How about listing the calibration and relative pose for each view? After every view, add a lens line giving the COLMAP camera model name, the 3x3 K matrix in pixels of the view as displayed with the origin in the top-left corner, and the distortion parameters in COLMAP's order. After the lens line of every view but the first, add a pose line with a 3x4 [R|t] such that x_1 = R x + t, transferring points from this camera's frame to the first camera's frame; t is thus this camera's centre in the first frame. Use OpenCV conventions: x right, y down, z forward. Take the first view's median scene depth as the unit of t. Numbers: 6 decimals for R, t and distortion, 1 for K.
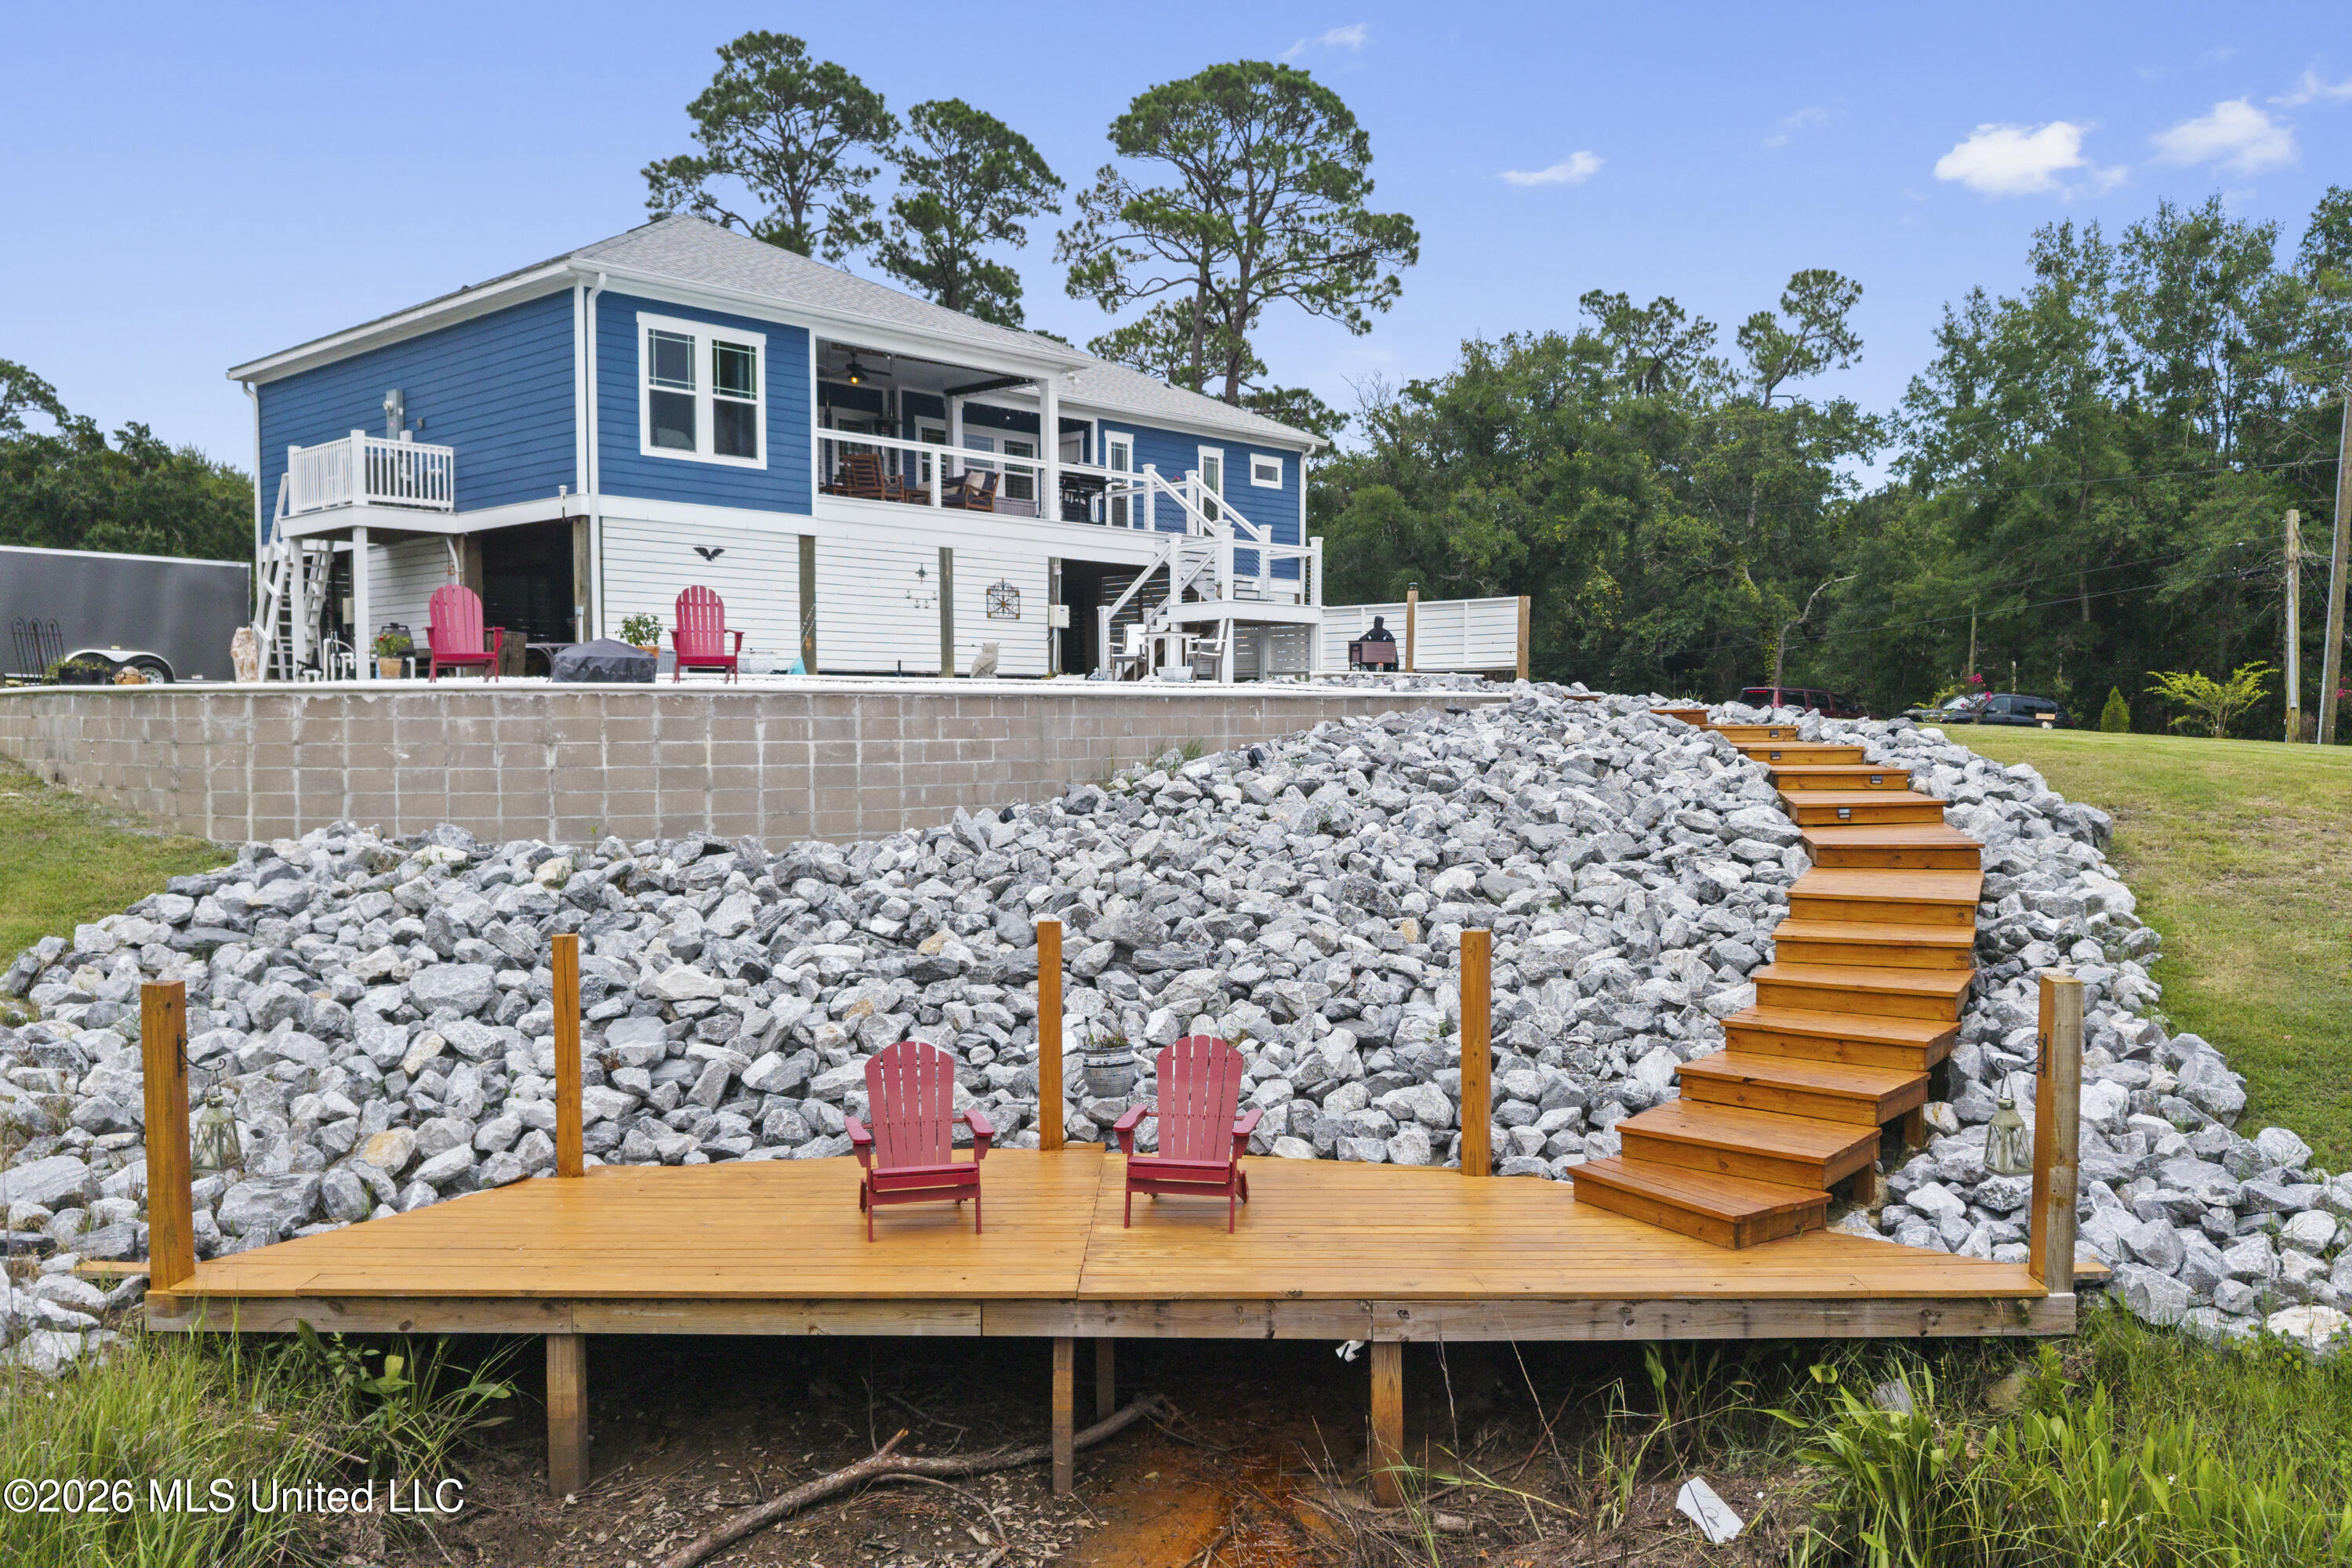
lens RADIAL K [[1864.3, 0, 1171.4], [0, 1864.3, 822.4], [0, 0, 1]] dist [0.056649, -0.074329]
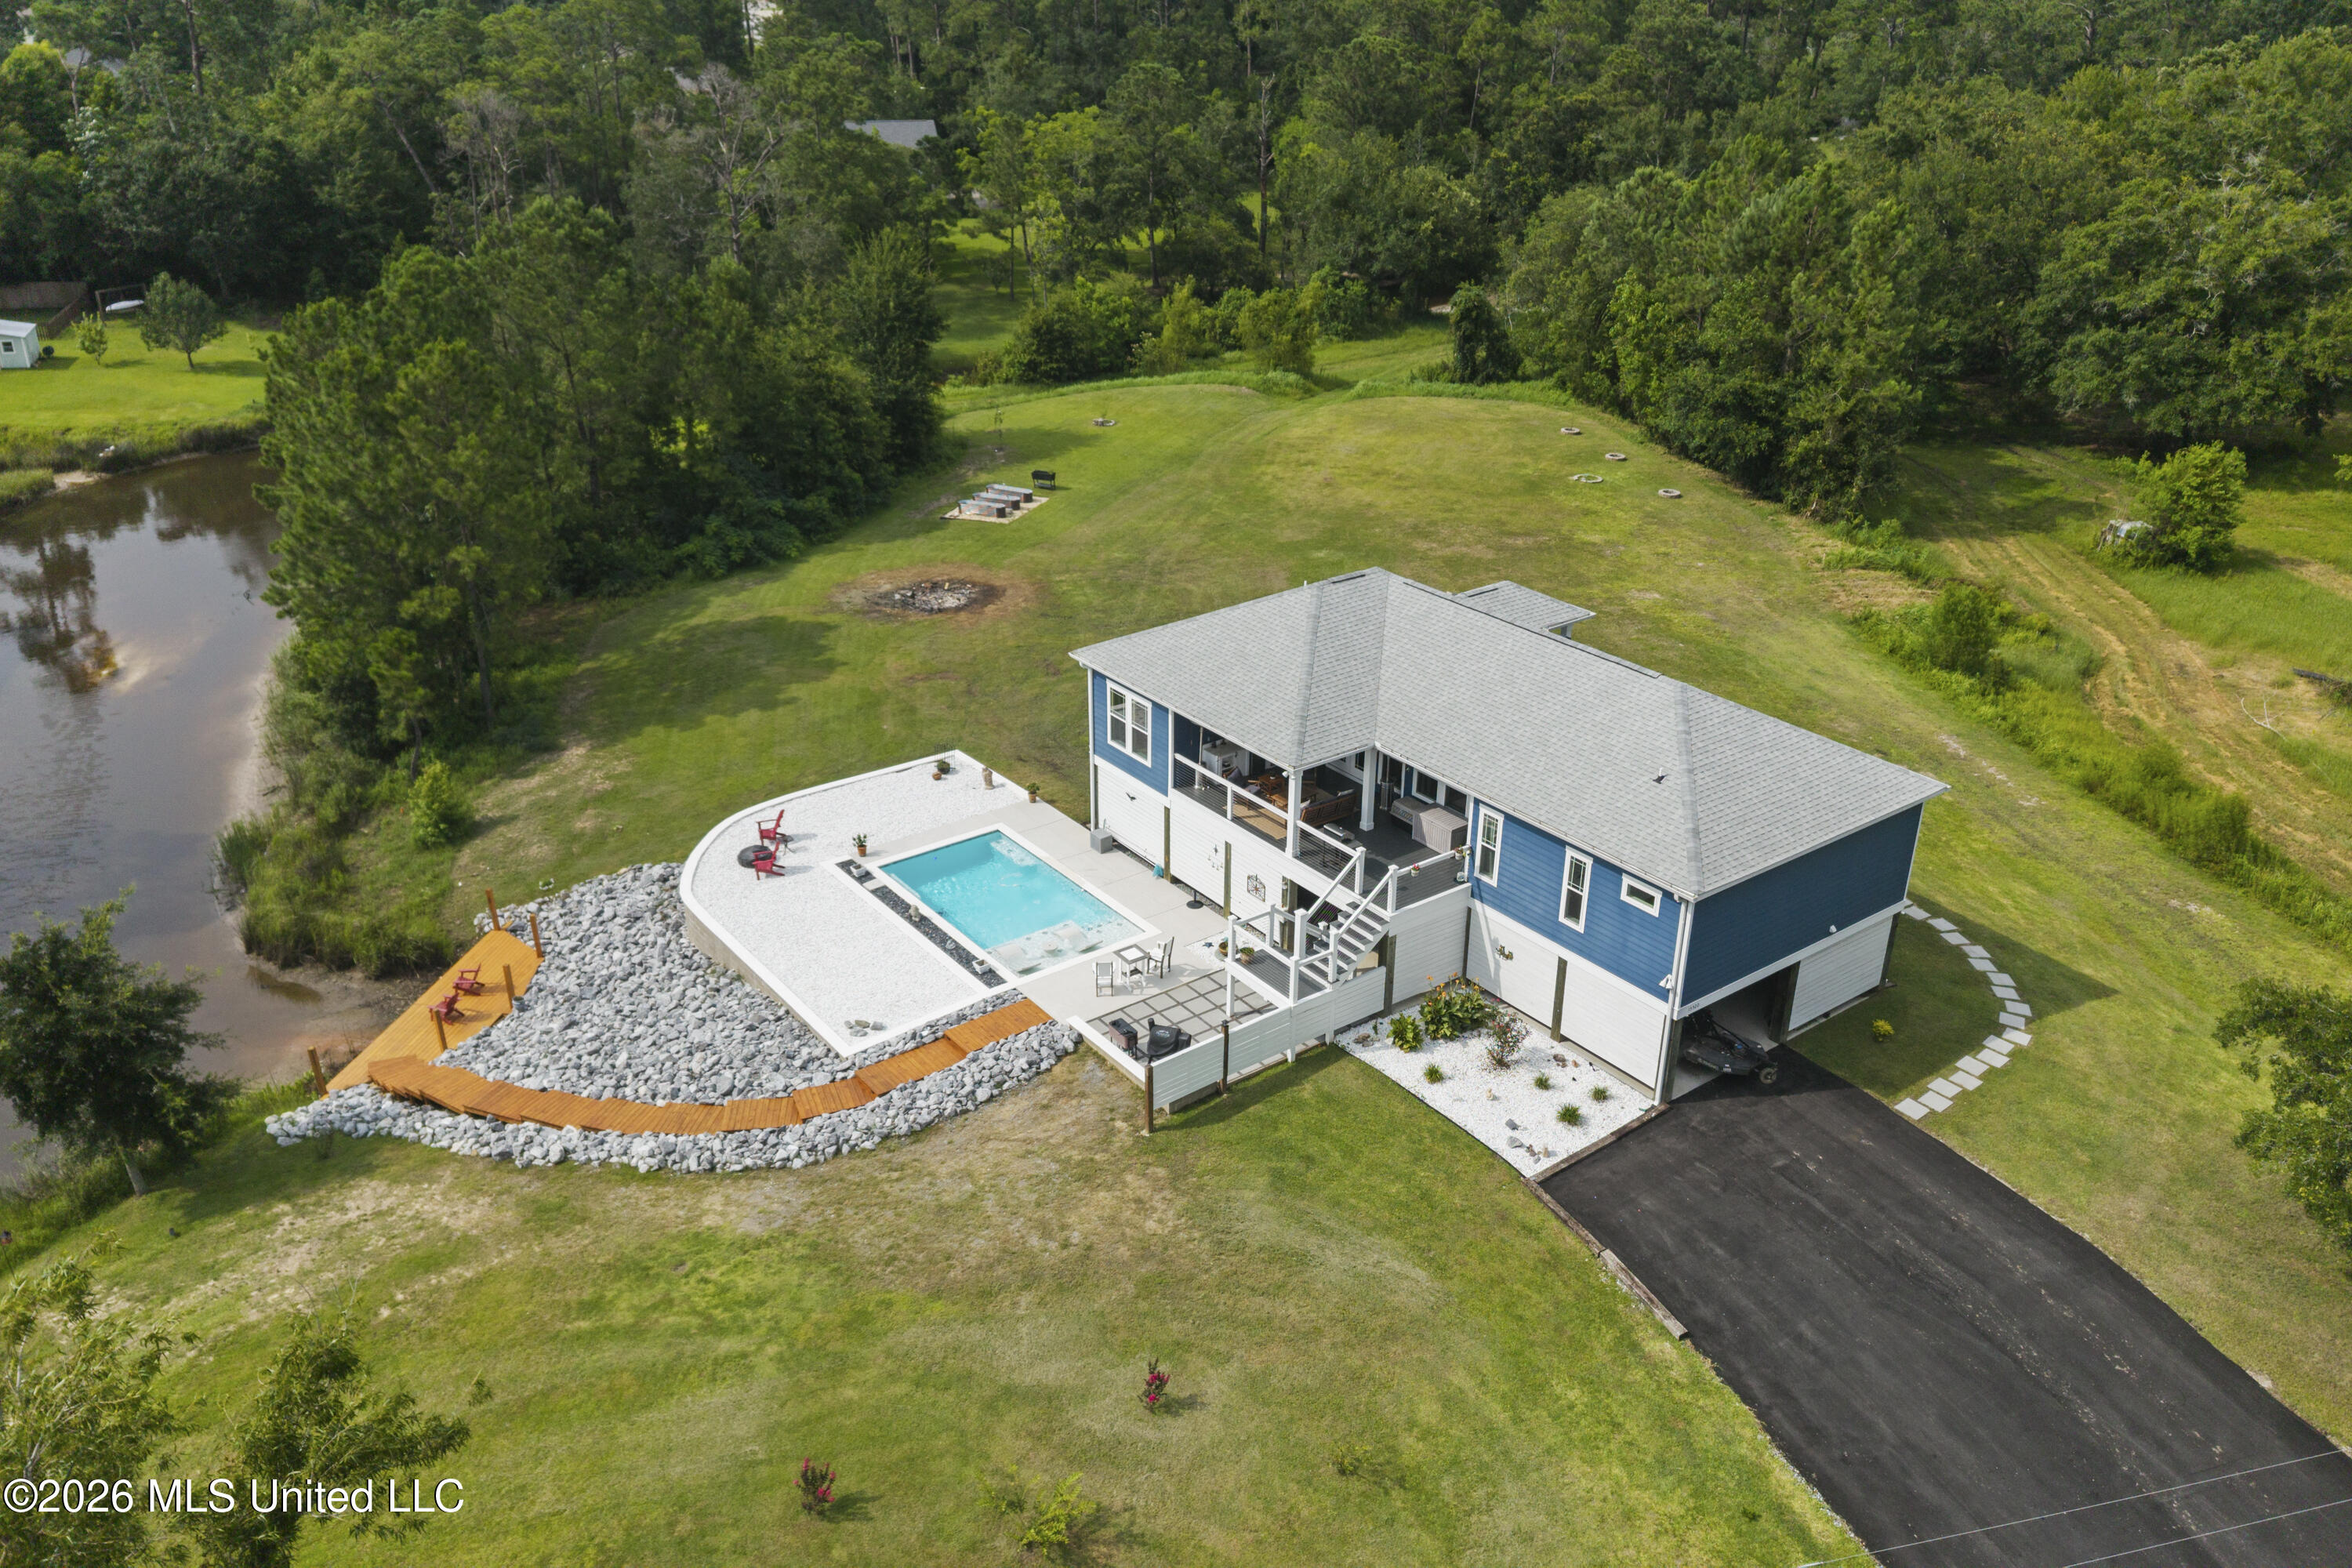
lens RADIAL K [[1804.5, 0, 1230.2], [0, 1804.5, 784.2], [0, 0, 1]] dist [0.032347, -0.002549]
pose [[-0.147808, 0.428577, -0.891333, 1.368456], [-0.067844, 0.894715, 0.441454, -0.962778], [0.986686, 0.125722, -0.103170, 1.252585]]
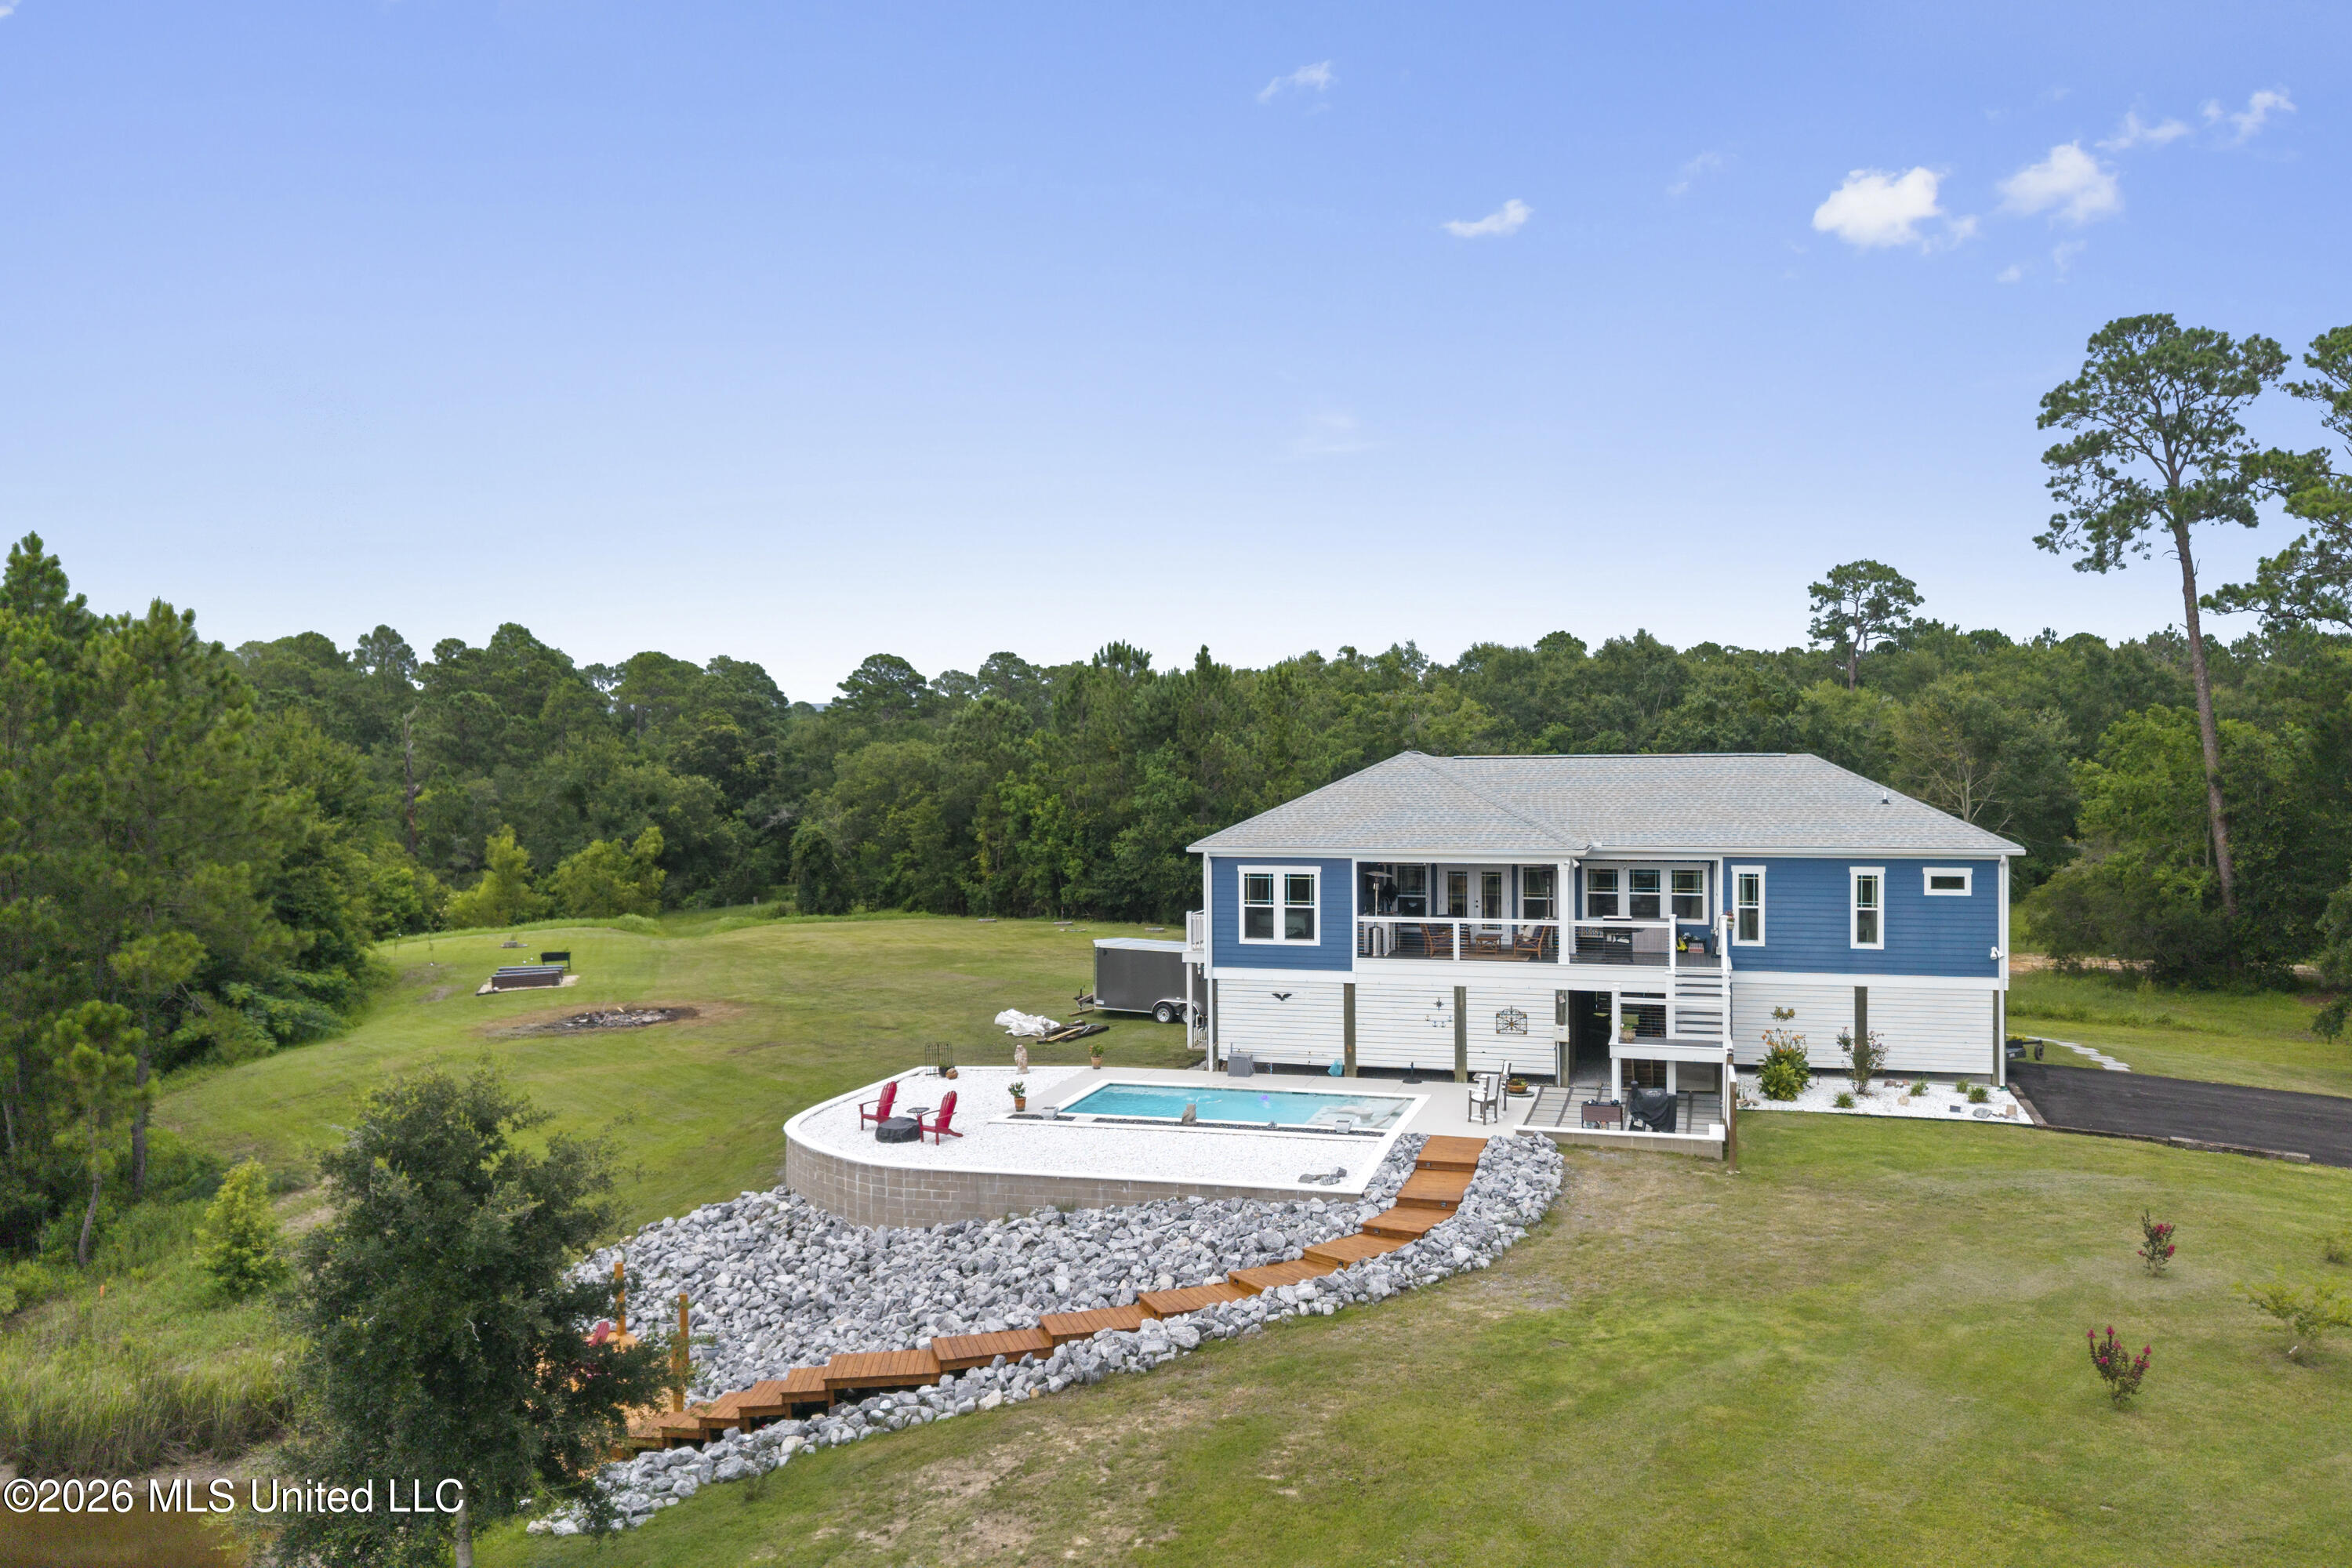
lens RADIAL K [[1865.2, 0, 1176.0], [0, 1865.2, 784.0], [0, 0, 1]] dist [0.014679, -0.004953]
pose [[0.468161, 0.017953, -0.883461, 1.178118], [-0.046425, 0.998913, -0.004303, -0.316029], [0.882423, 0.043029, 0.468485, 0.099626]]
